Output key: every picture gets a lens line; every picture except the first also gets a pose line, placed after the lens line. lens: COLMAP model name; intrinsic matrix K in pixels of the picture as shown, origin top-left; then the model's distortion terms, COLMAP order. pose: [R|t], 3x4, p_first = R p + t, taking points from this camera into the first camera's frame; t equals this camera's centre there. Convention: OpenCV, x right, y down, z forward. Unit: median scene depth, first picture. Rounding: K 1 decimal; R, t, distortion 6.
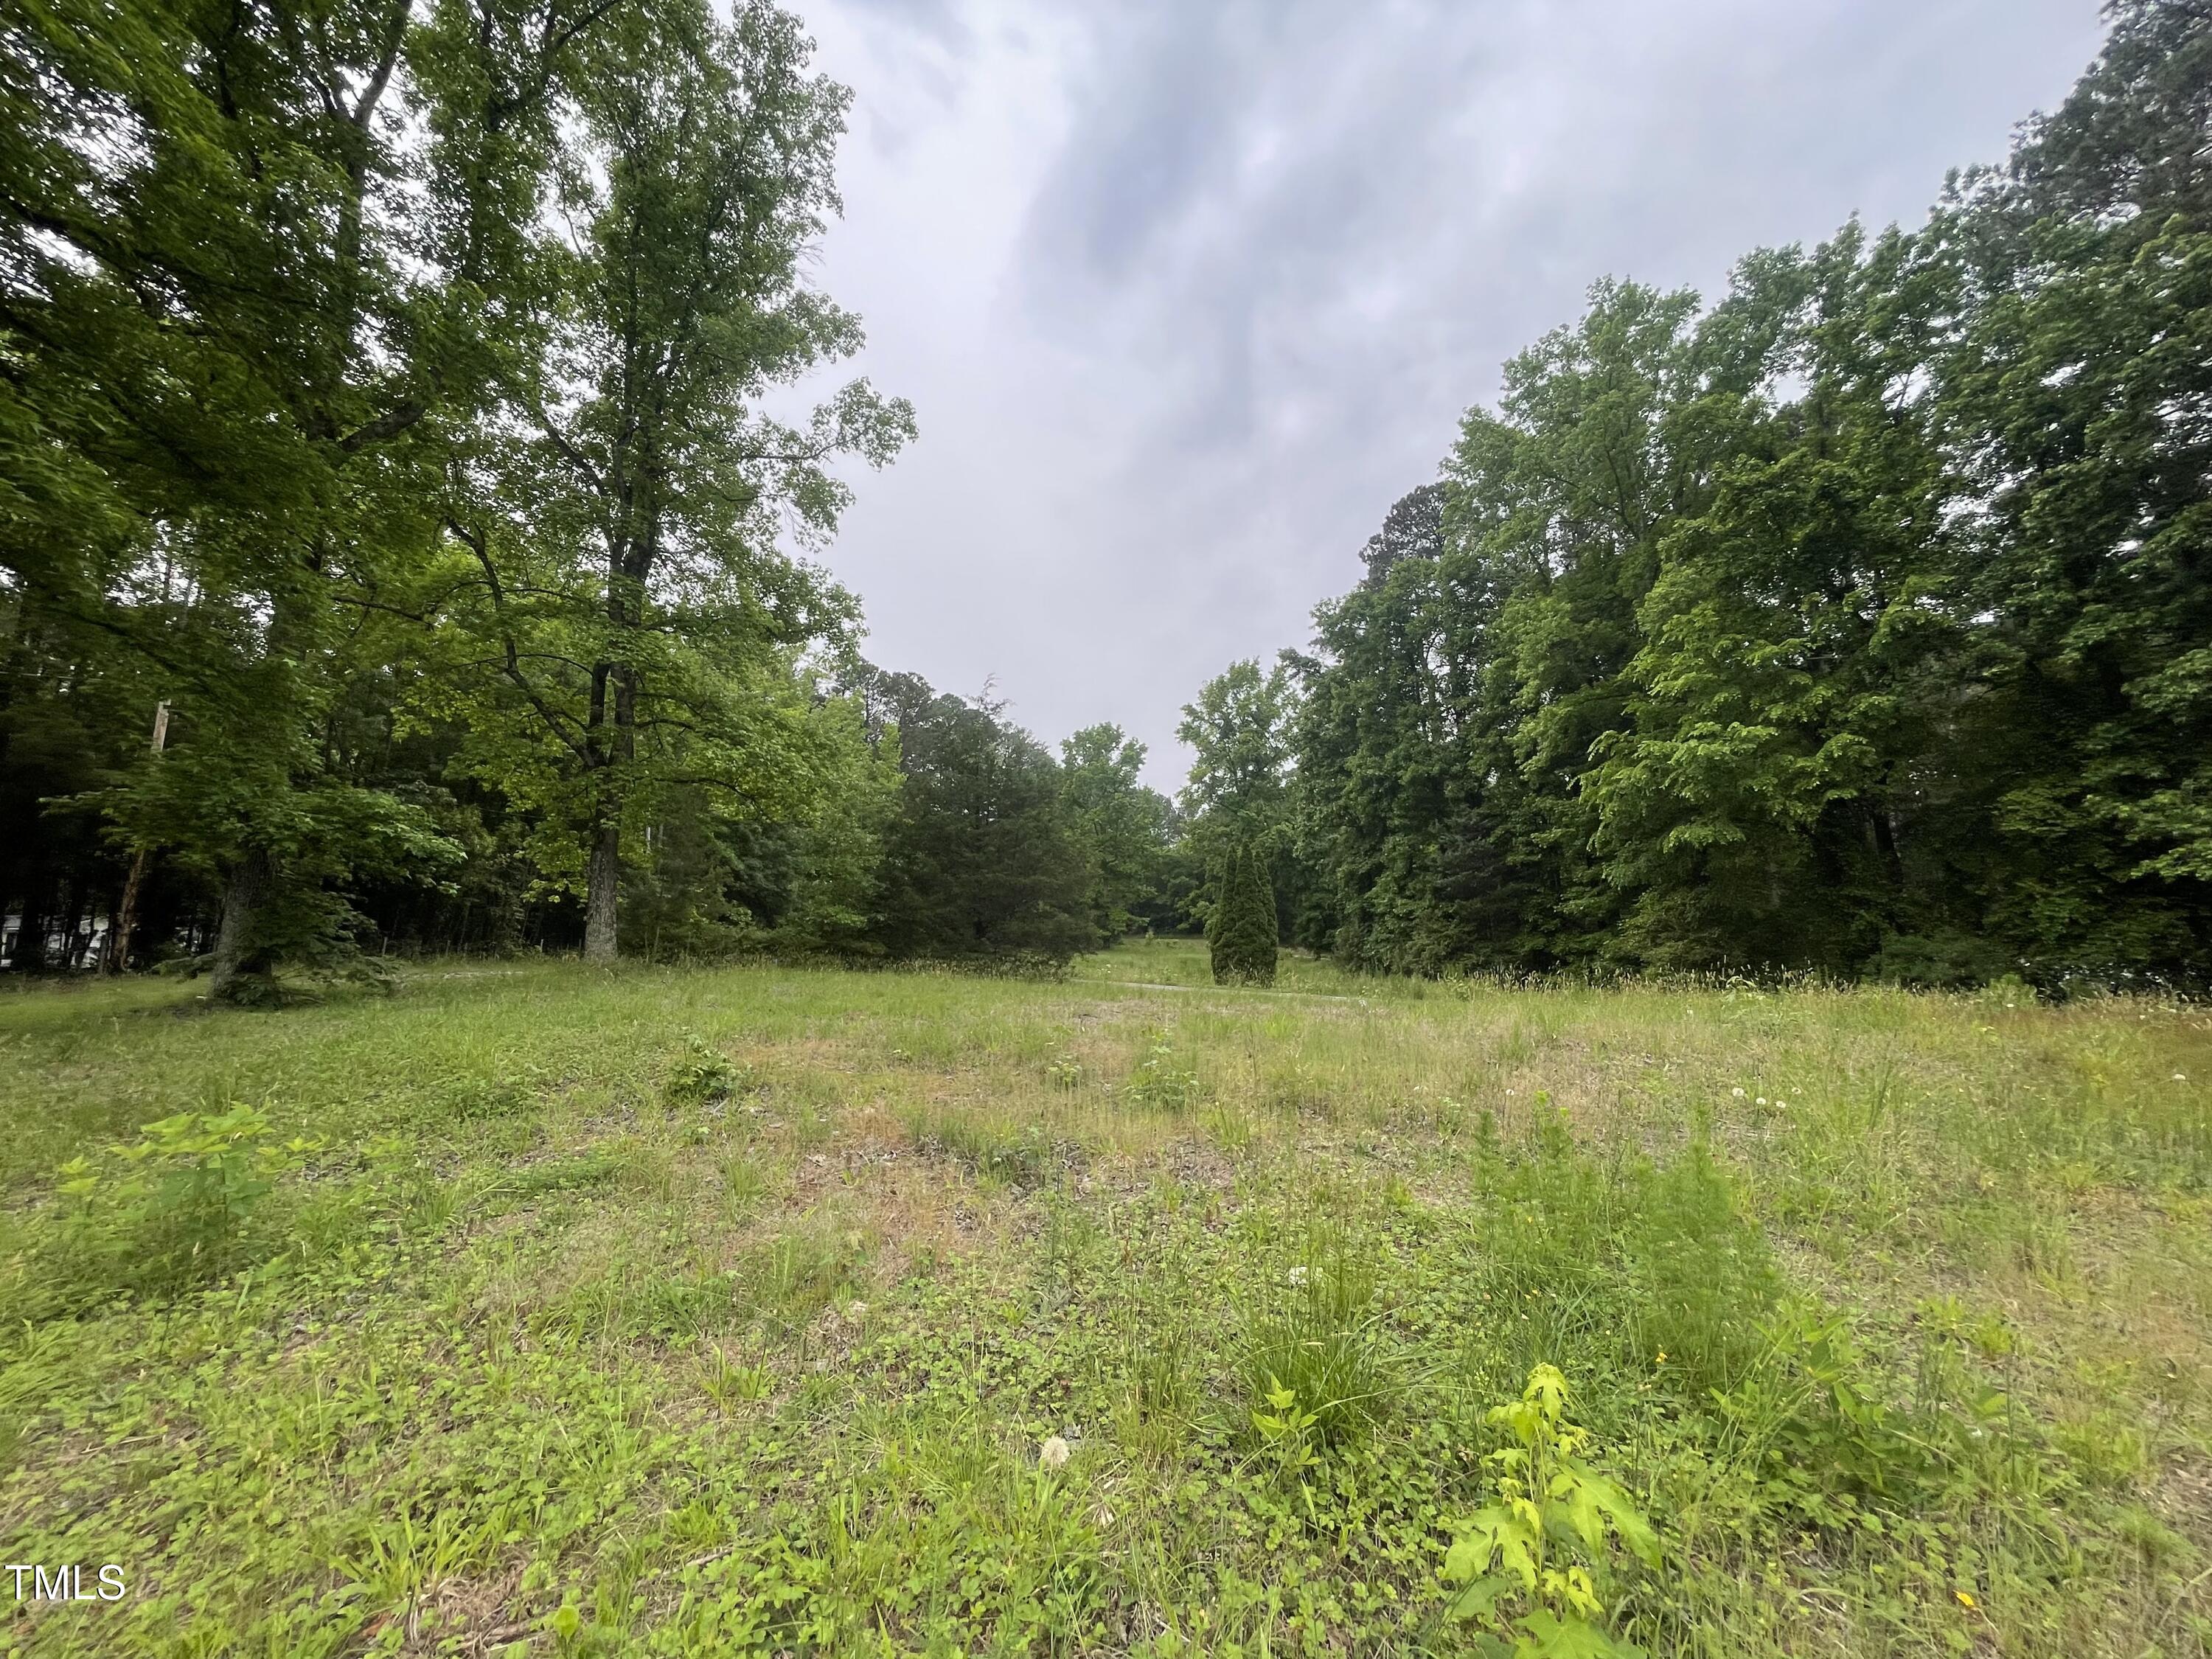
lens RADIAL K [[885.3, 0, 1096.2], [0, 885.3, 835.4], [0, 0, 1]] dist [-0.000501, -0.001031]
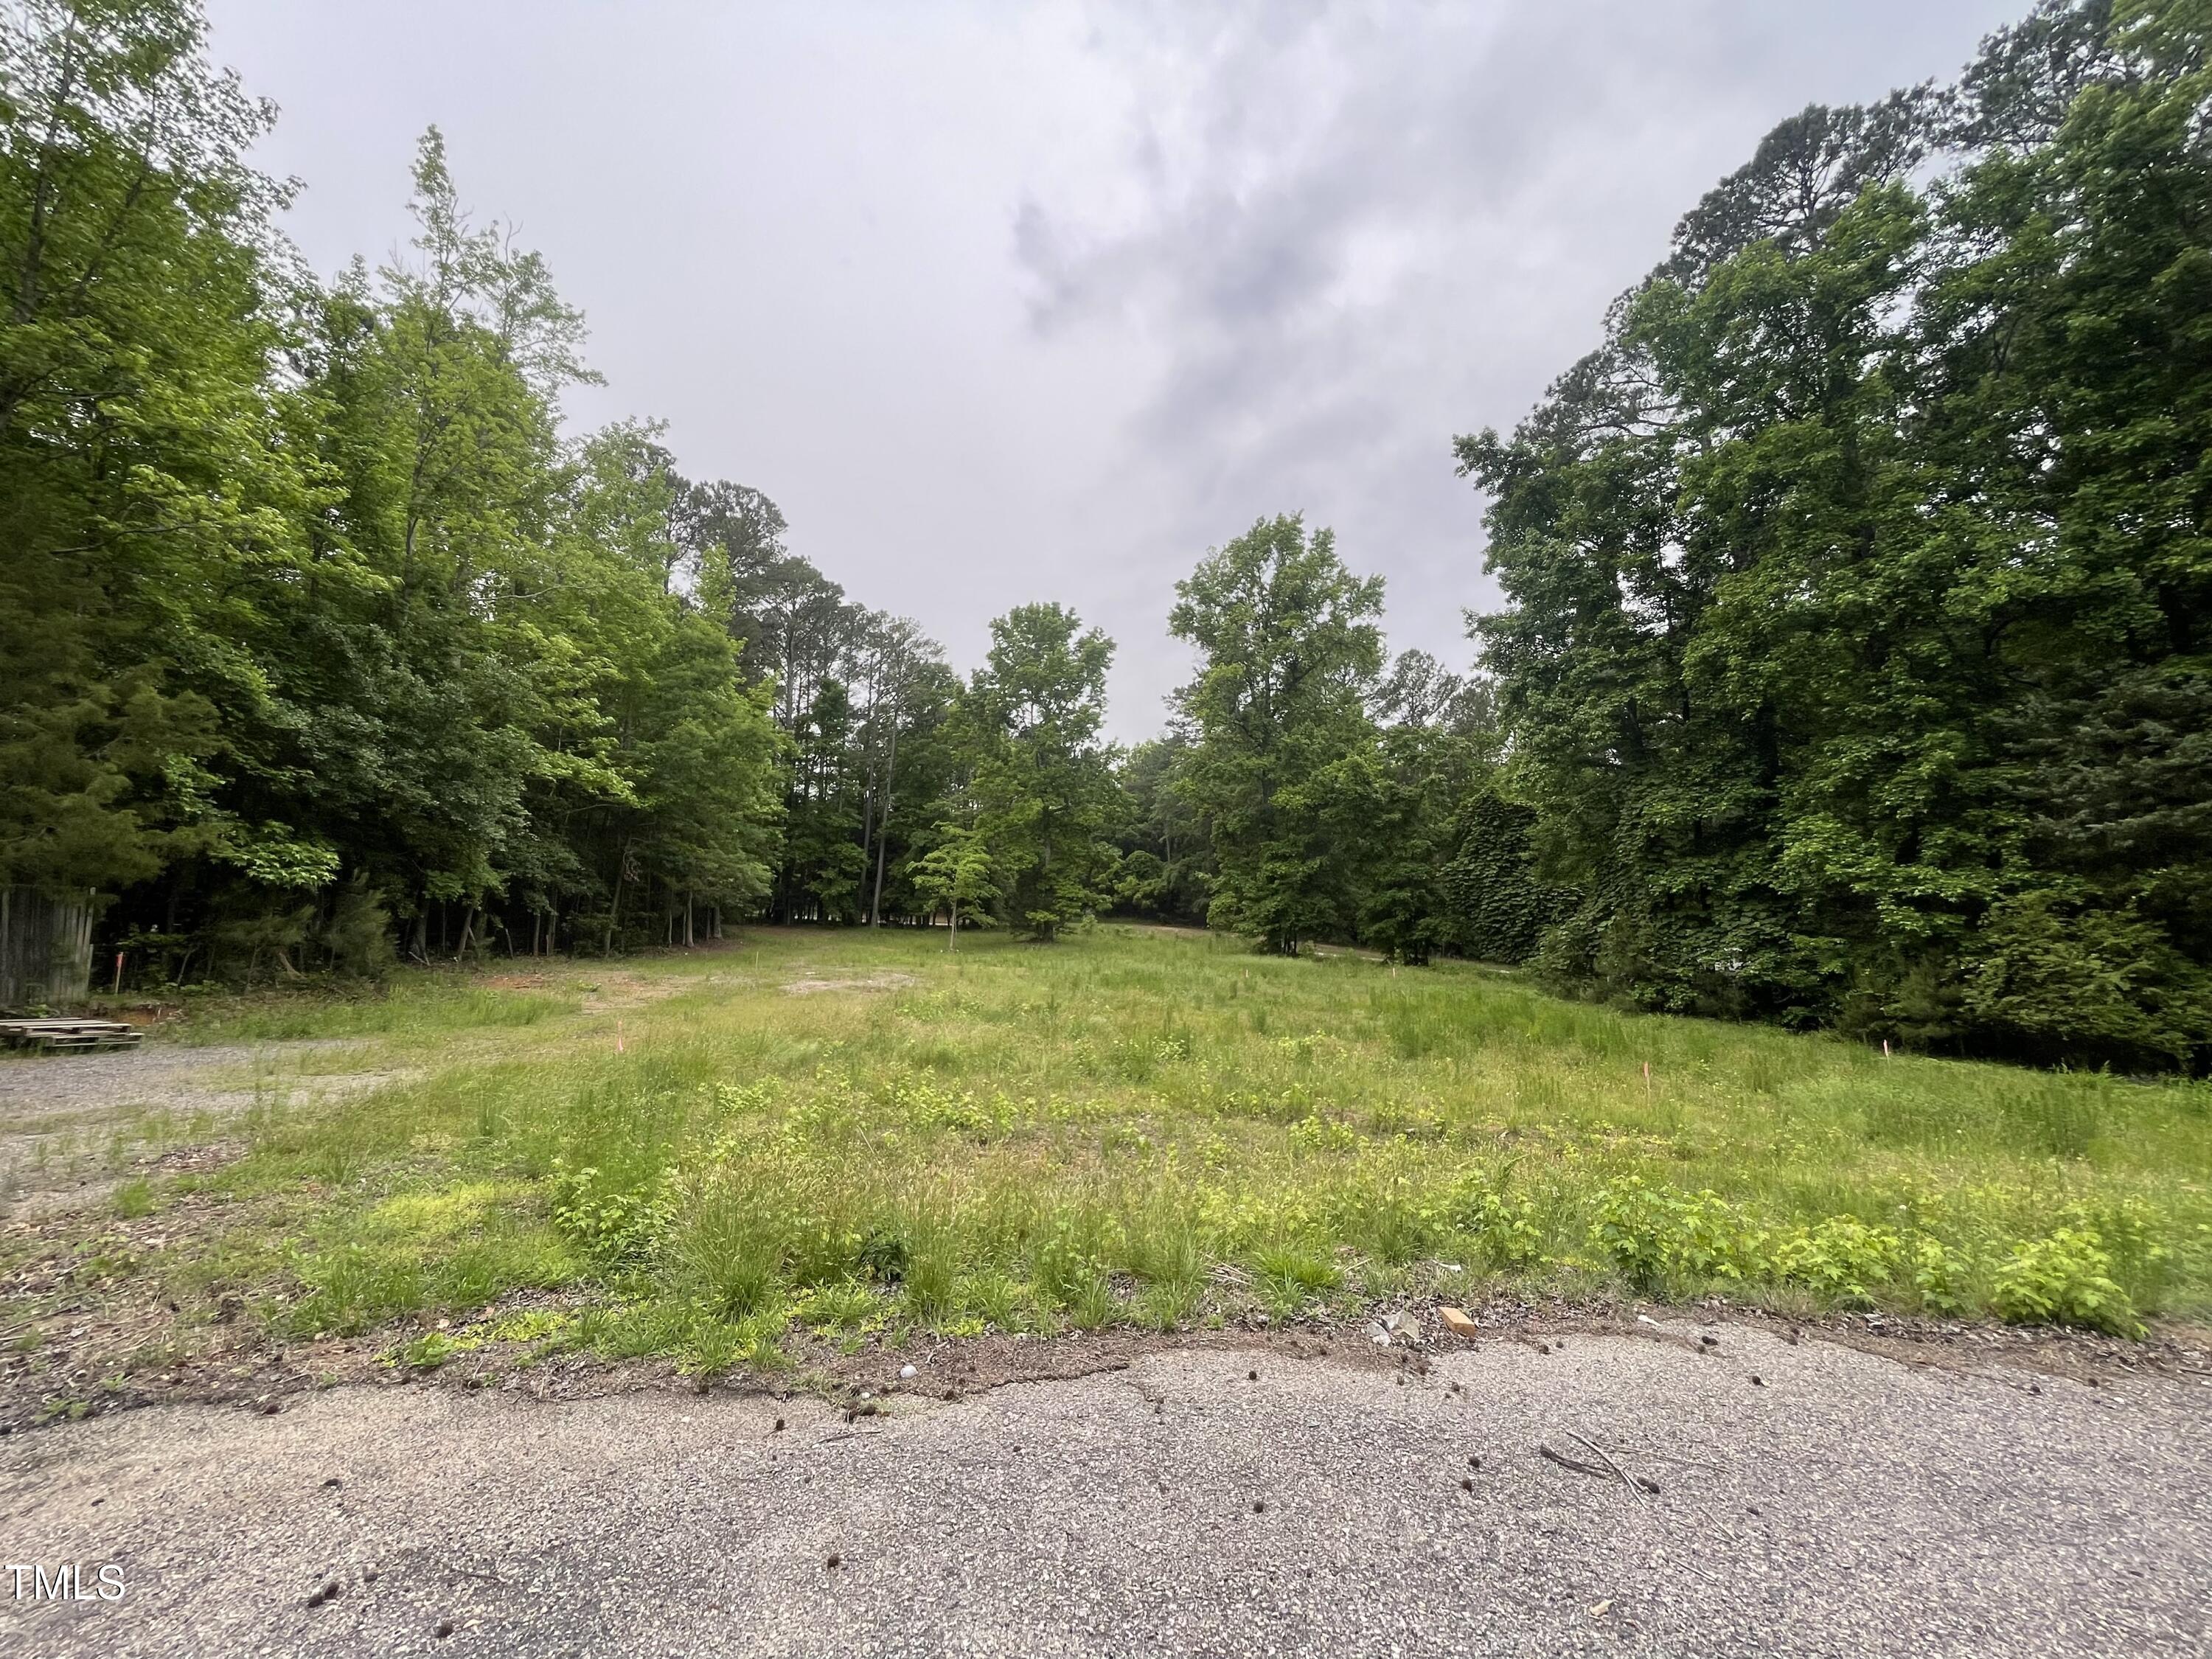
lens RADIAL K [[885.3, 0, 1099.8], [0, 885.3, 833.8], [0, 0, 1]] dist [-0.000501, -0.001031]
pose [[0.974446, 0.032723, 0.222226, -0.286770], [-0.037910, 0.999098, 0.019116, 0.096473], [-0.221400, -0.027052, 0.974808, 0.976512]]
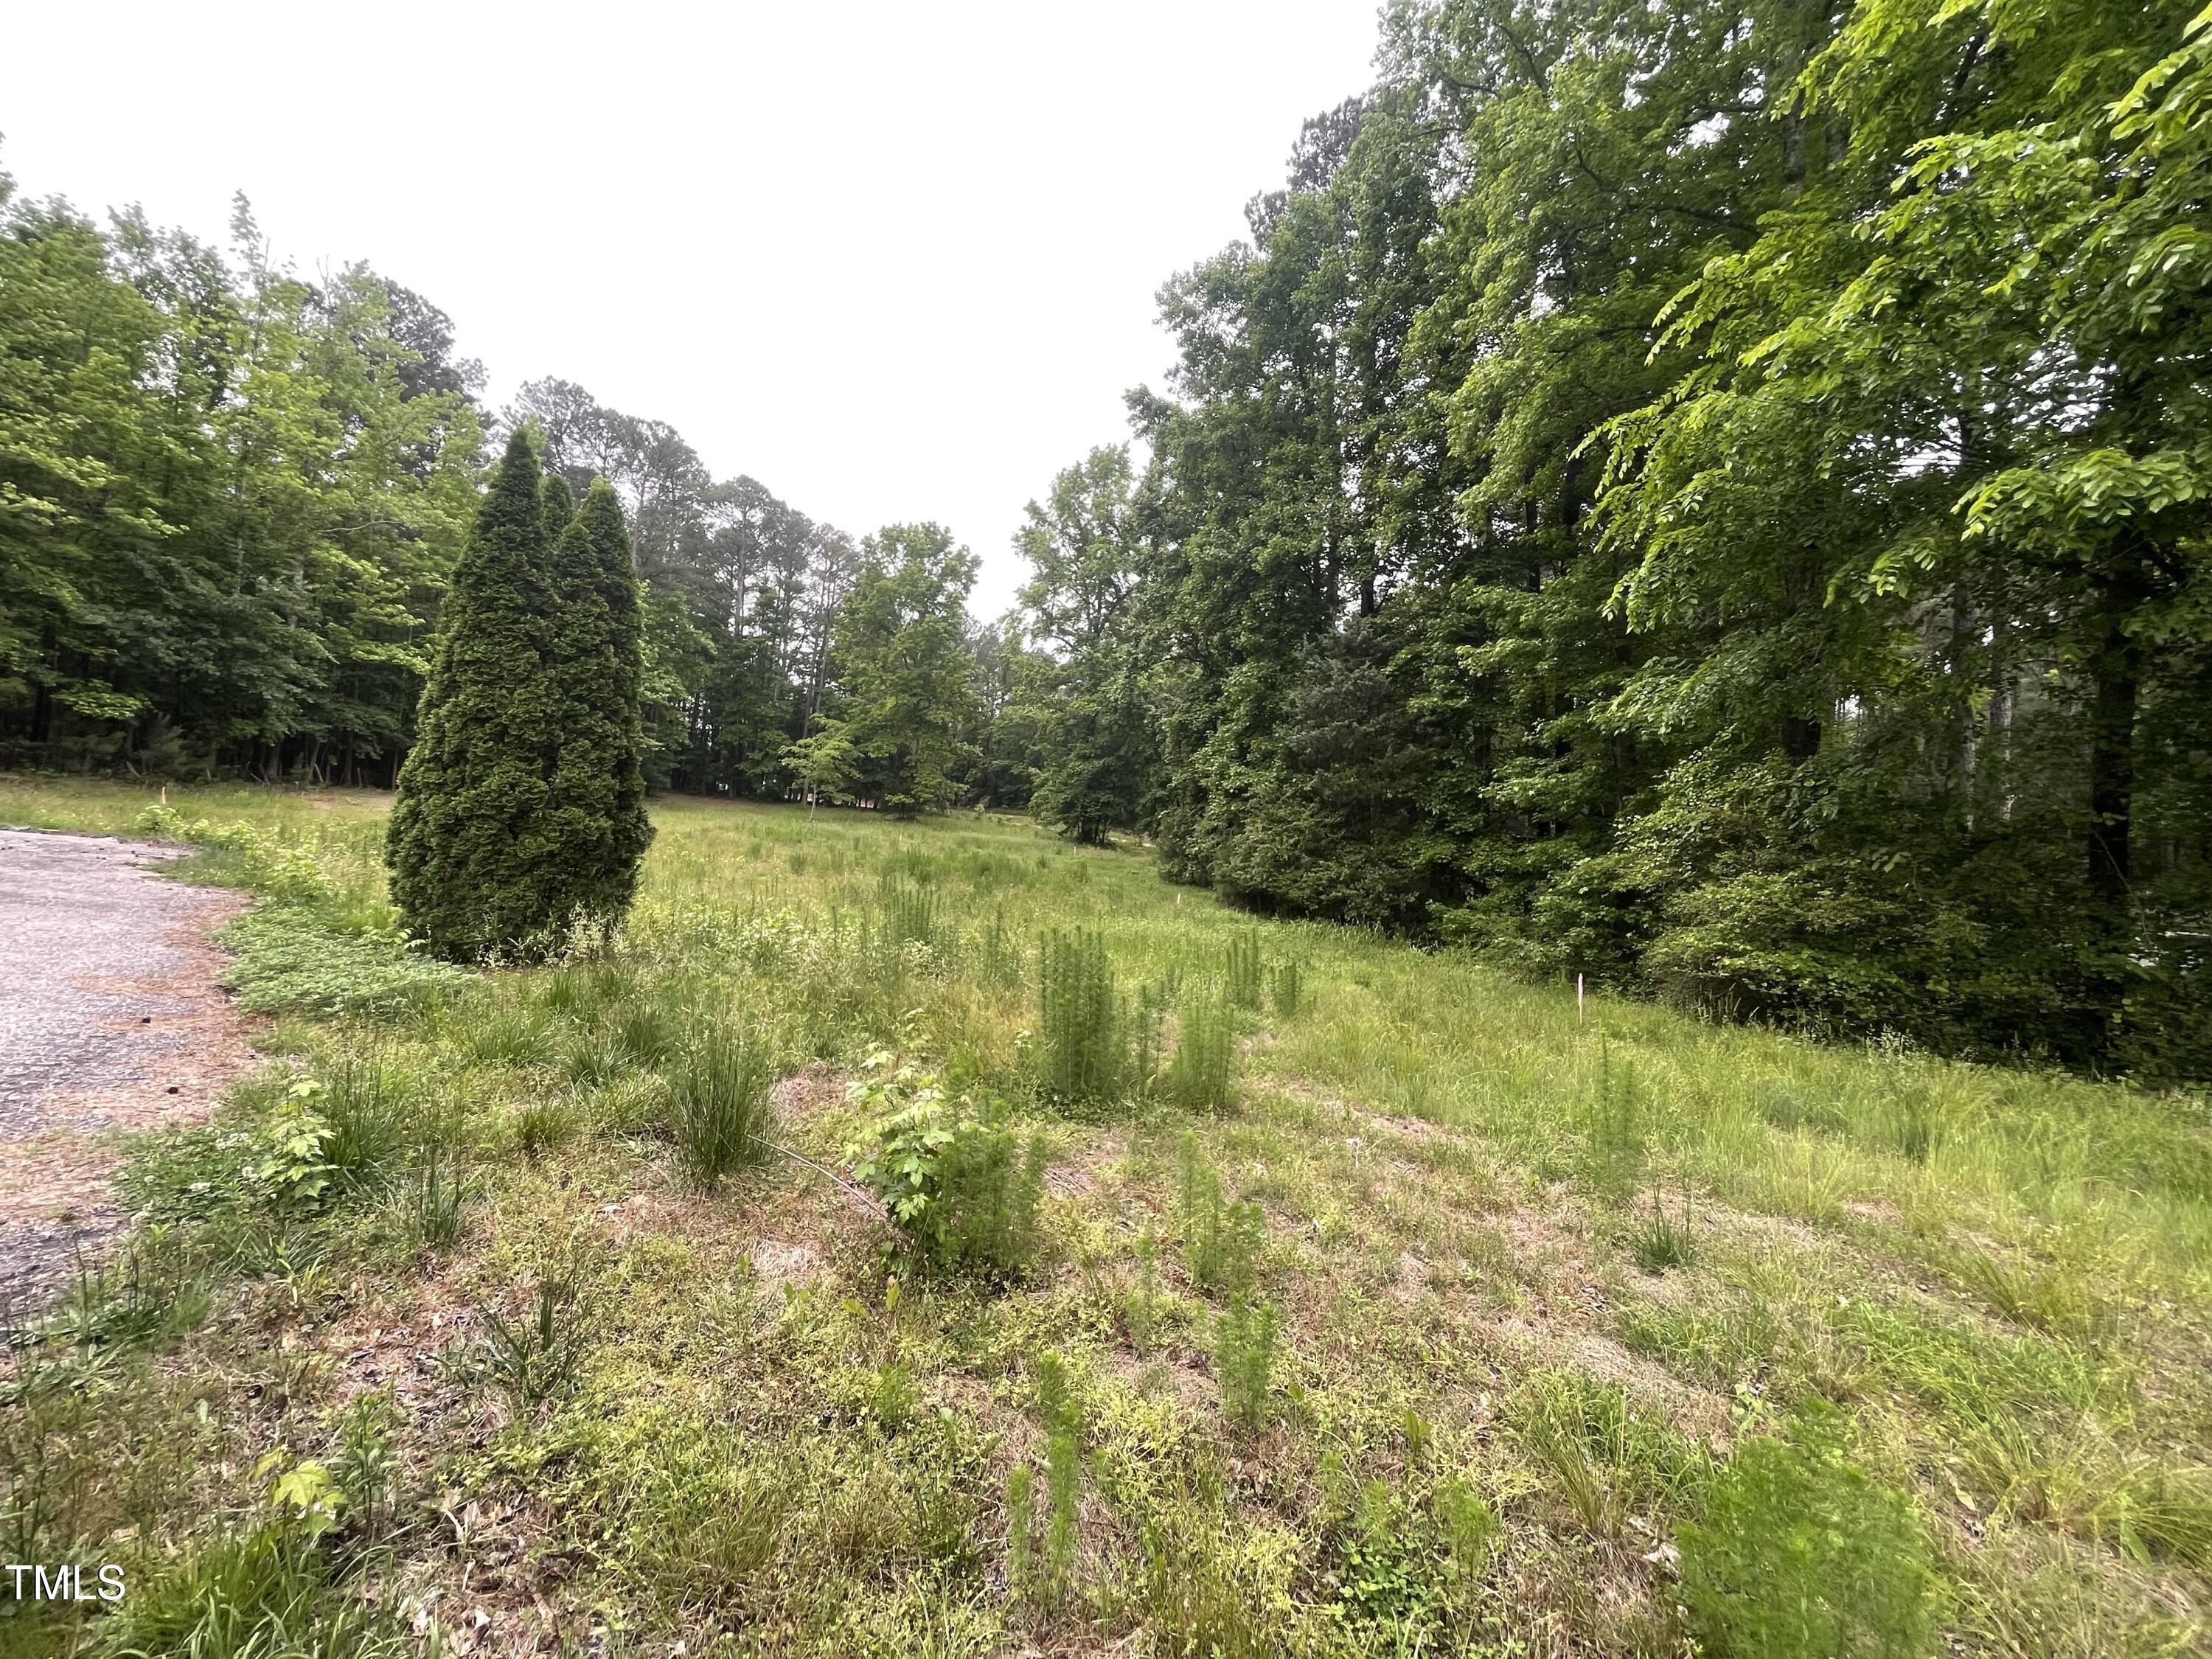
lens RADIAL K [[885.3, 0, 1100.9], [0, 885.3, 831.7], [0, 0, 1]] dist [-0.000501, -0.001031]
pose [[0.993154, 0.070755, 0.092950, 0.302228], [-0.082329, 0.988448, 0.127247, 0.072038], [-0.082873, -0.134028, 0.987506, 0.608063]]
